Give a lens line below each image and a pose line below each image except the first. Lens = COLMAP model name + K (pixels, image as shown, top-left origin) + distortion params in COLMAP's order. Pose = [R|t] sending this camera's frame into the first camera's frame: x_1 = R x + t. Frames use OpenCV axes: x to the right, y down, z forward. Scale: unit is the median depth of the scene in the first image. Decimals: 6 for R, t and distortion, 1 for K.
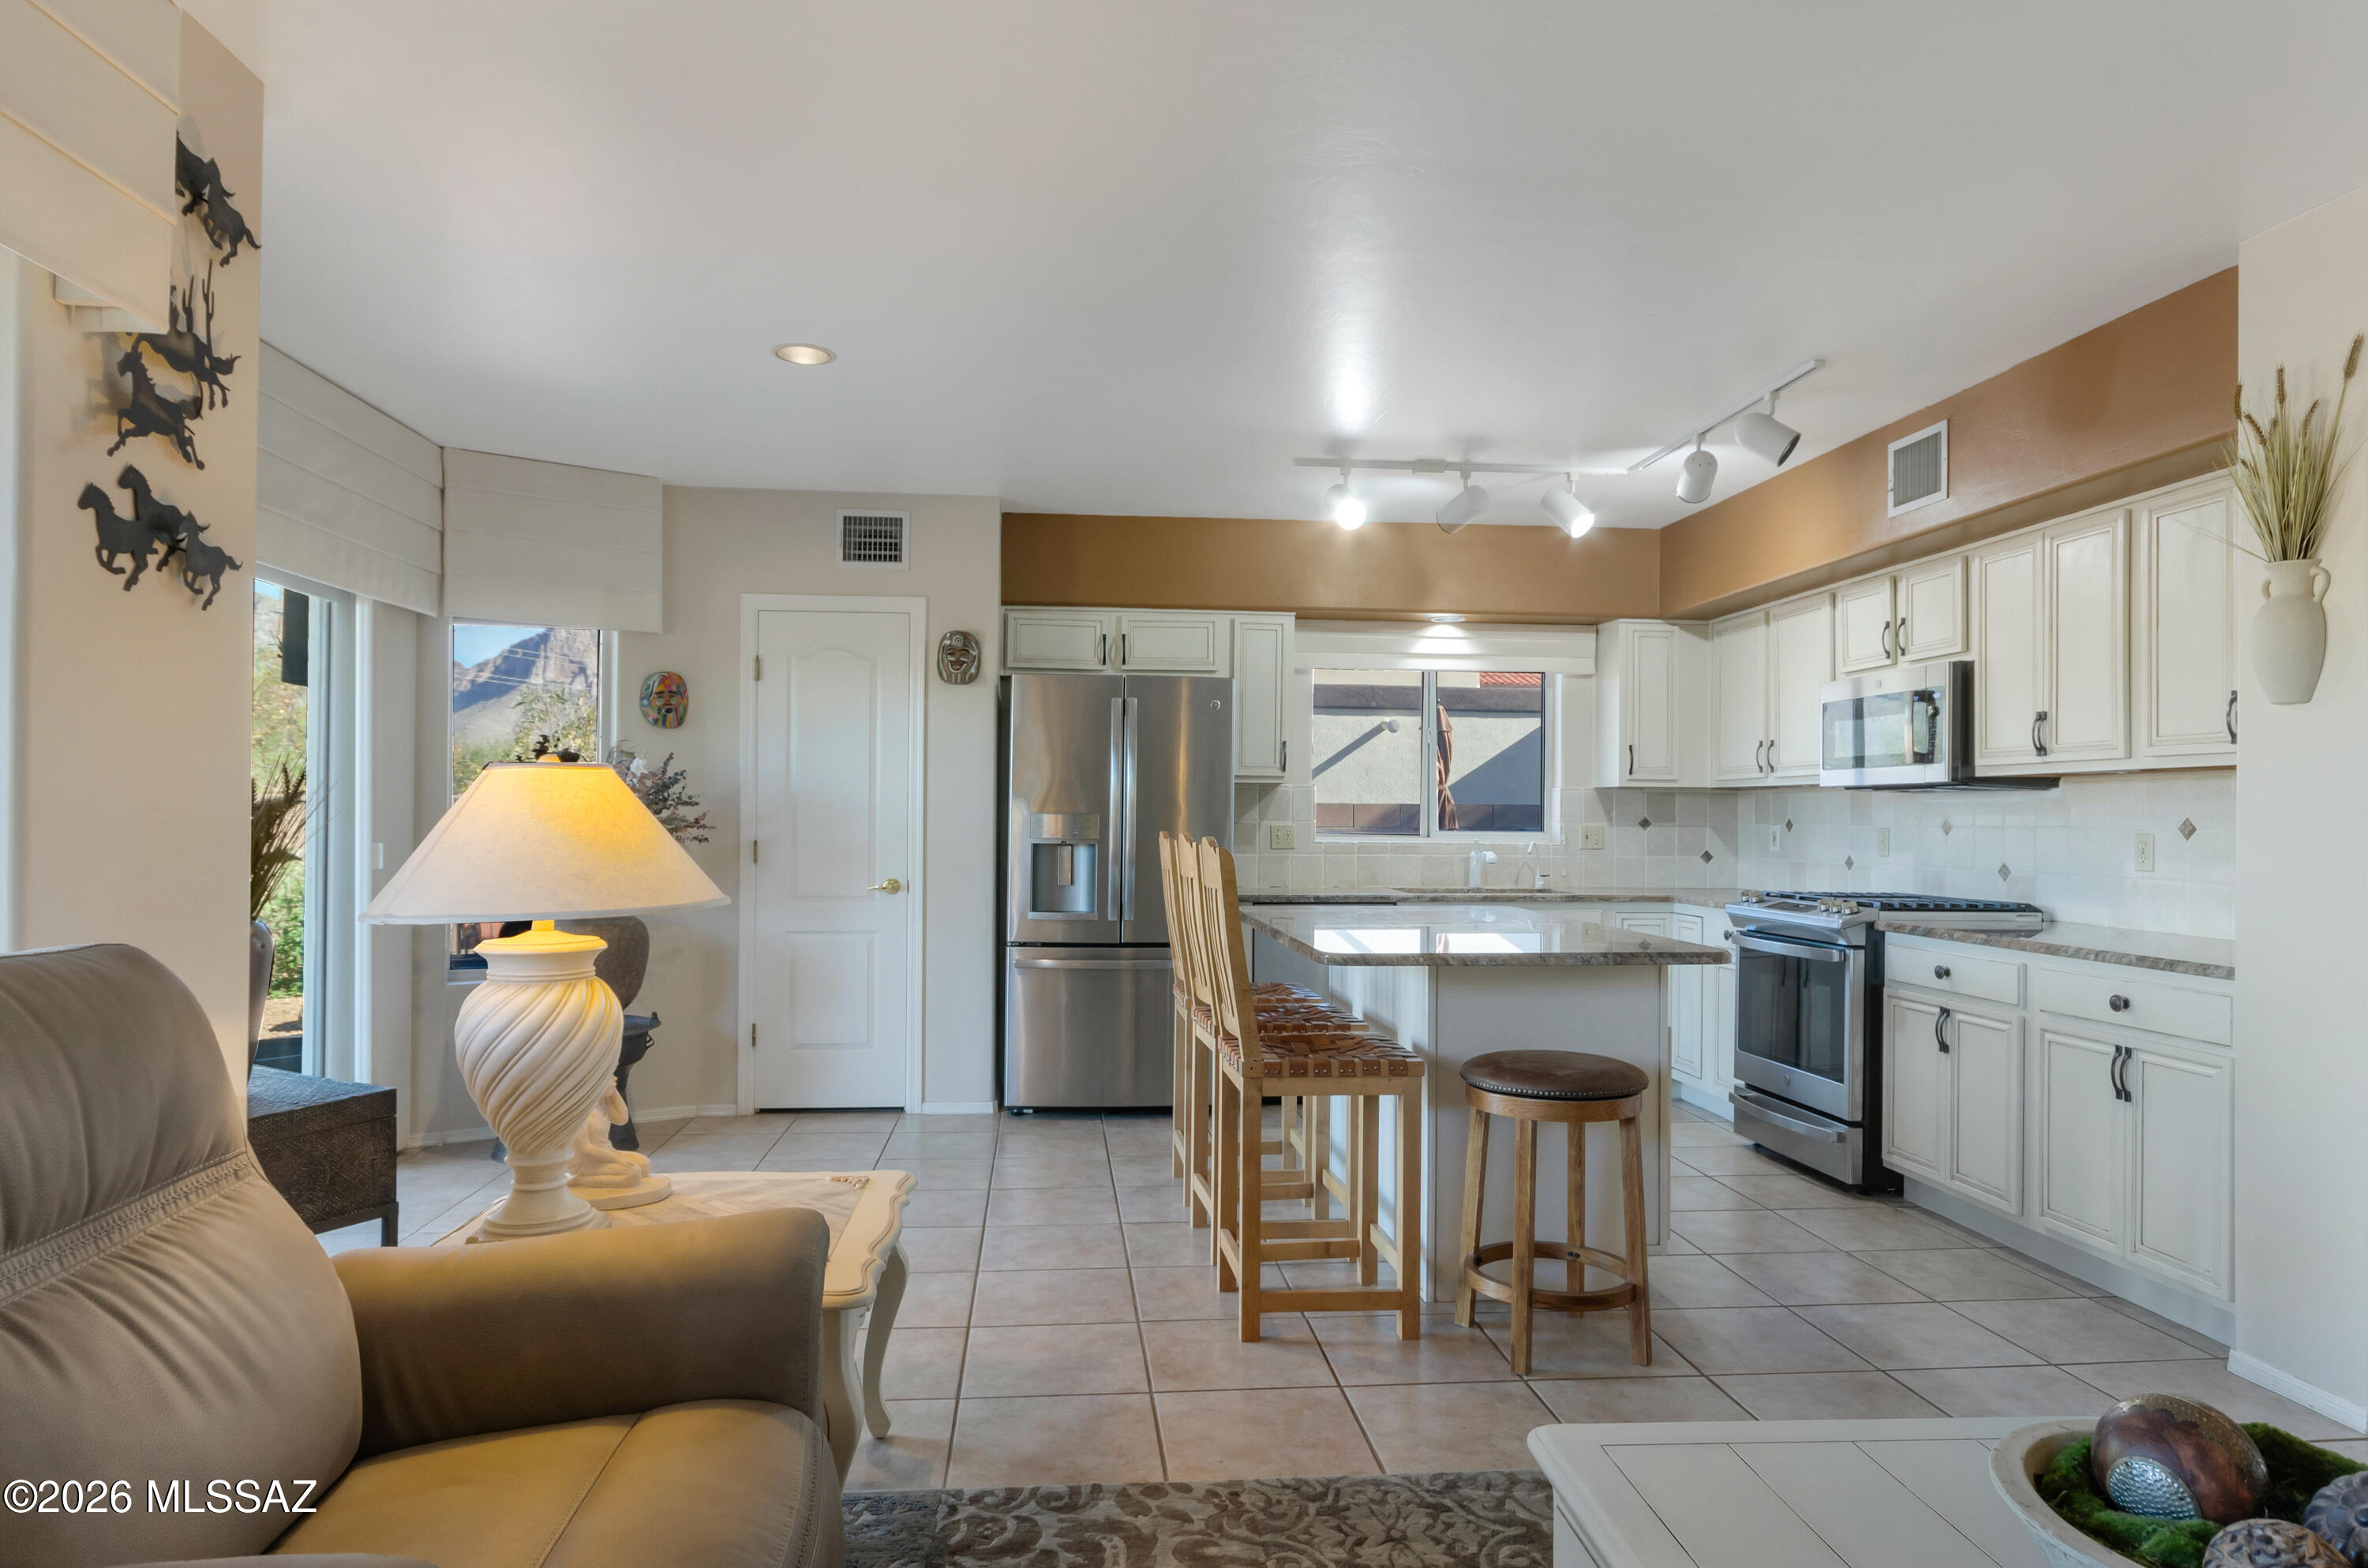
lens RADIAL K [[1376.6, 0, 1180.6], [0, 1376.6, 793.3], [0, 0, 1]] dist [-0.008941, -0.001301]
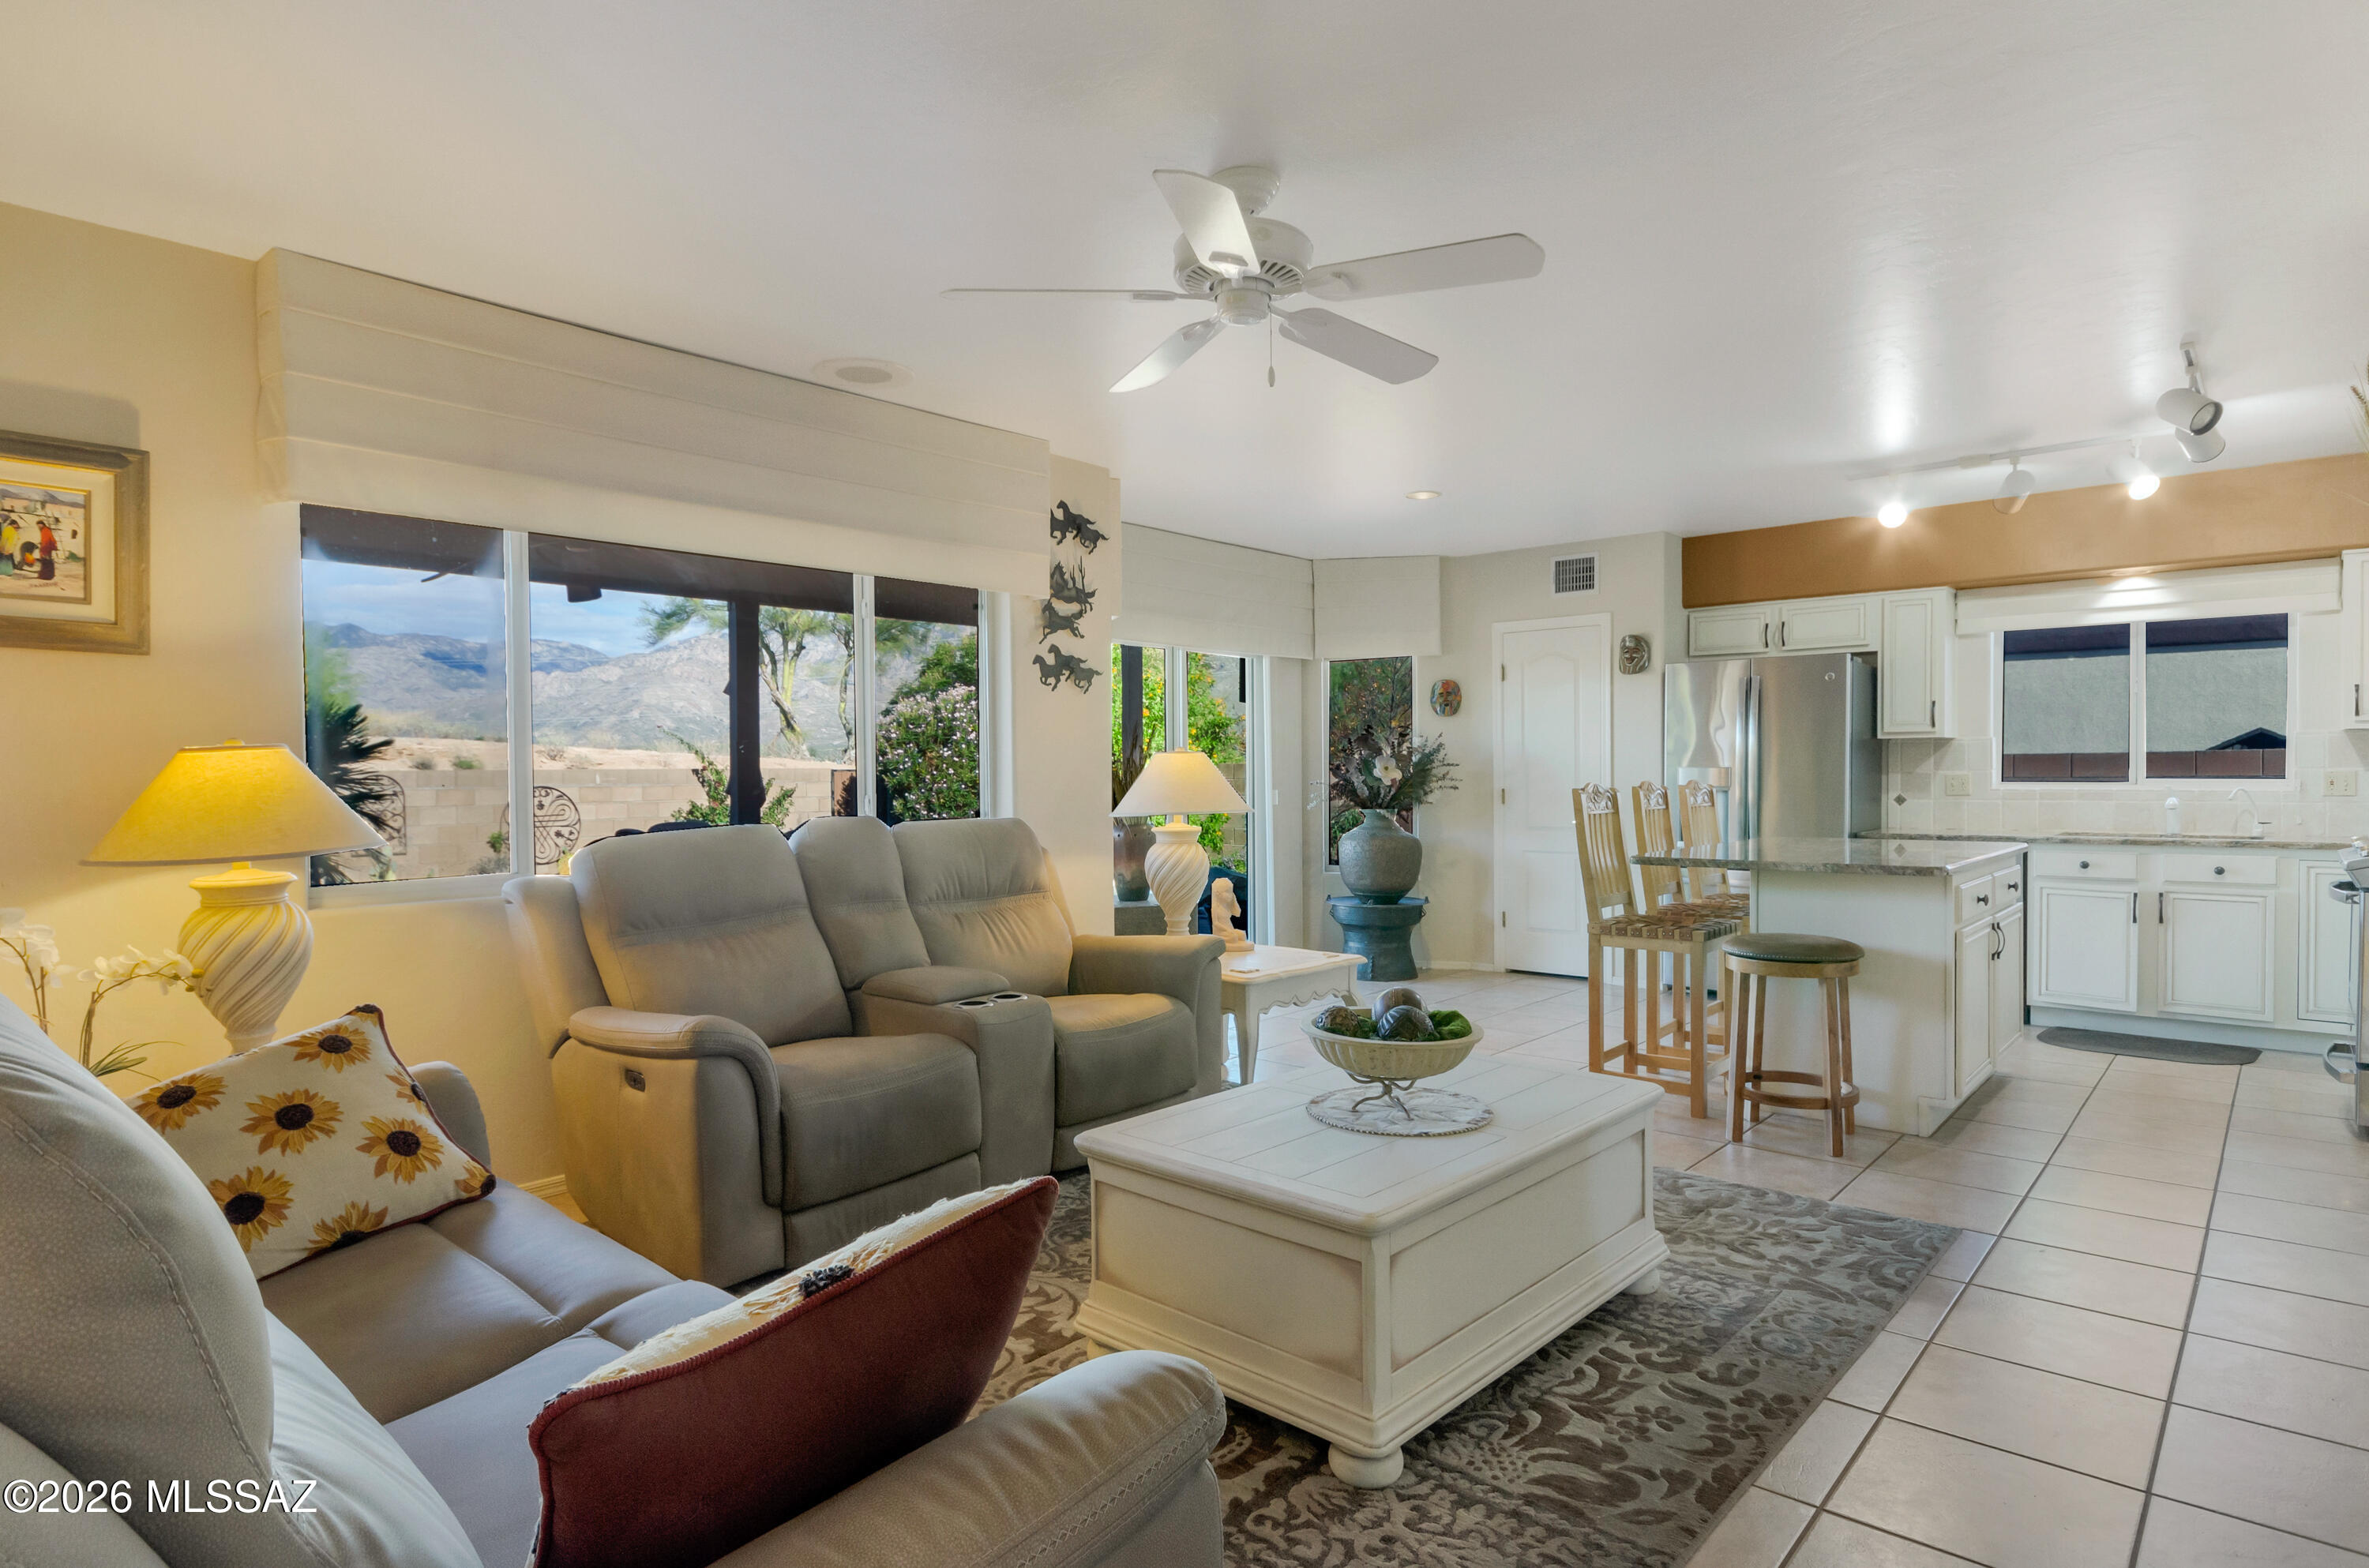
lens RADIAL K [[1278.5, 0, 1180.5], [0, 1278.5, 786.6], [0, 0, 1]] dist [-0.003659, -0.000736]
pose [[0.684956, -0.004863, -0.728568, 0.463031], [0.023816, 0.999593, 0.015718, 0.002019], [0.728195, -0.028117, 0.684793, -0.203243]]
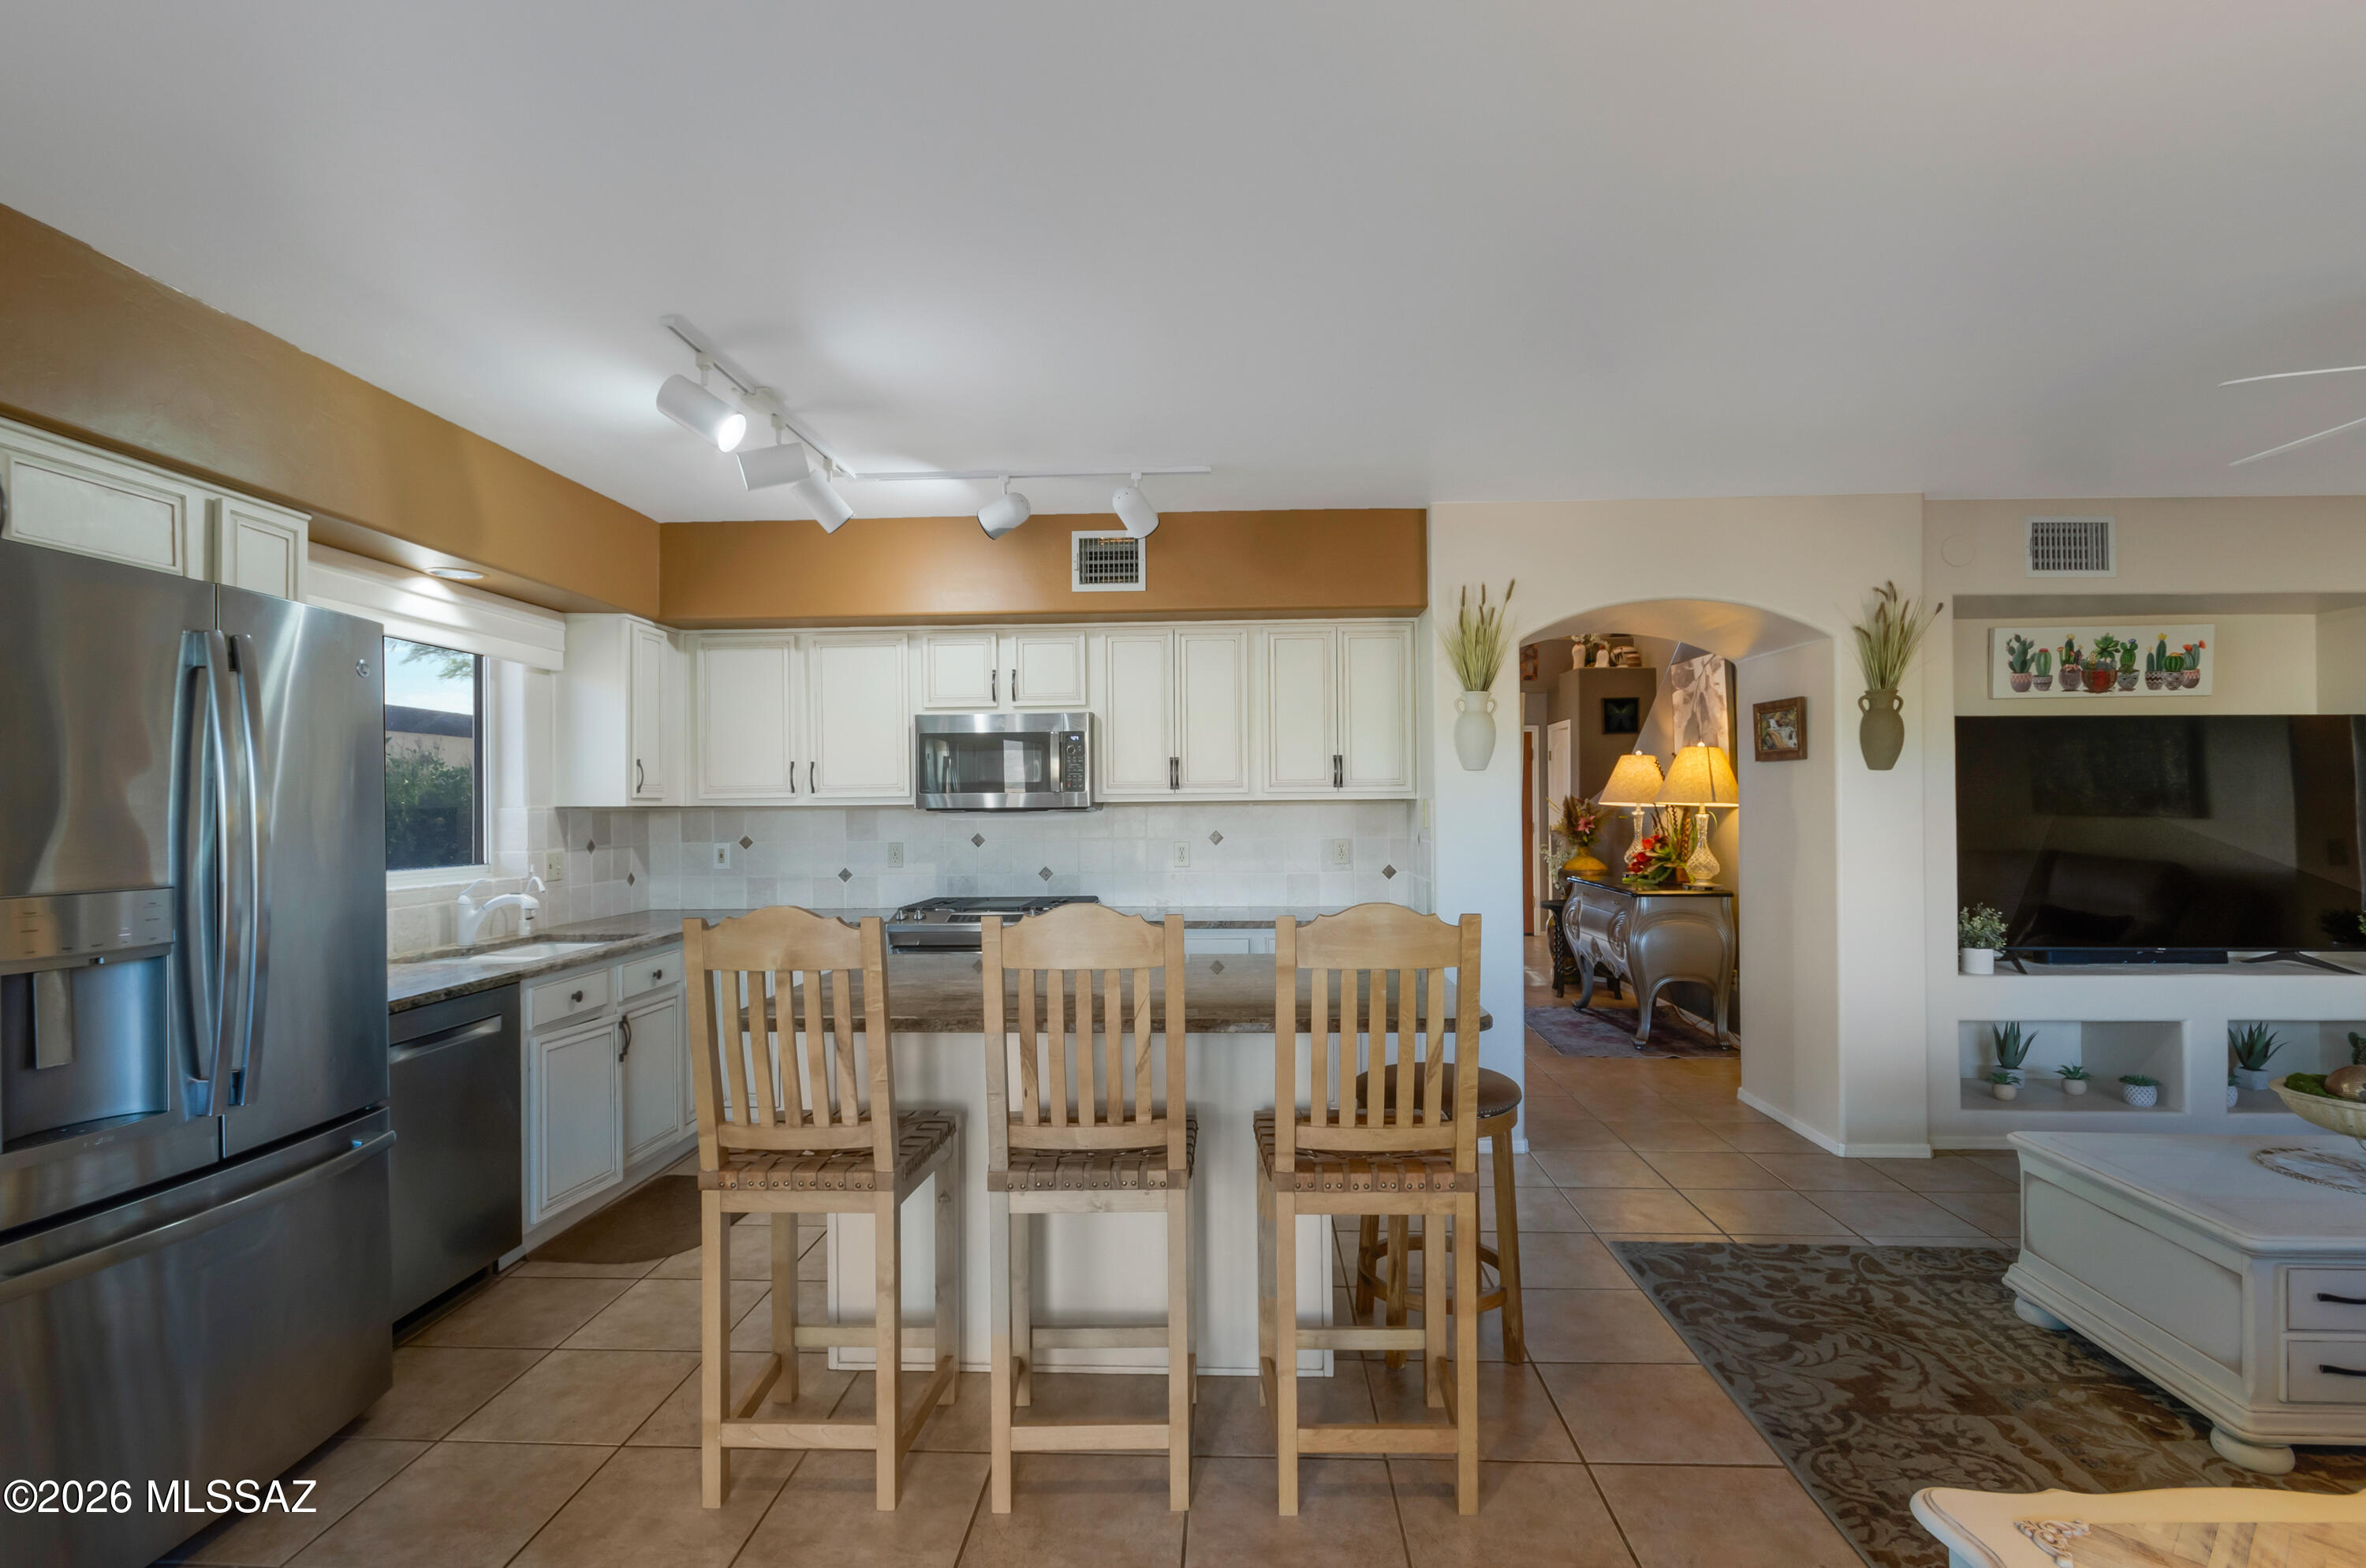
lens RADIAL K [[1122.6, 0, 1184.0], [0, 1122.6, 801.1], [0, 0, 1]] dist [0.004562, 0.000252]
pose [[0.140768, -0.007259, 0.990016, -0.380521], [-0.007030, 0.999941, 0.008331, -0.018859], [-0.990018, -0.008133, 0.140709, 0.628062]]
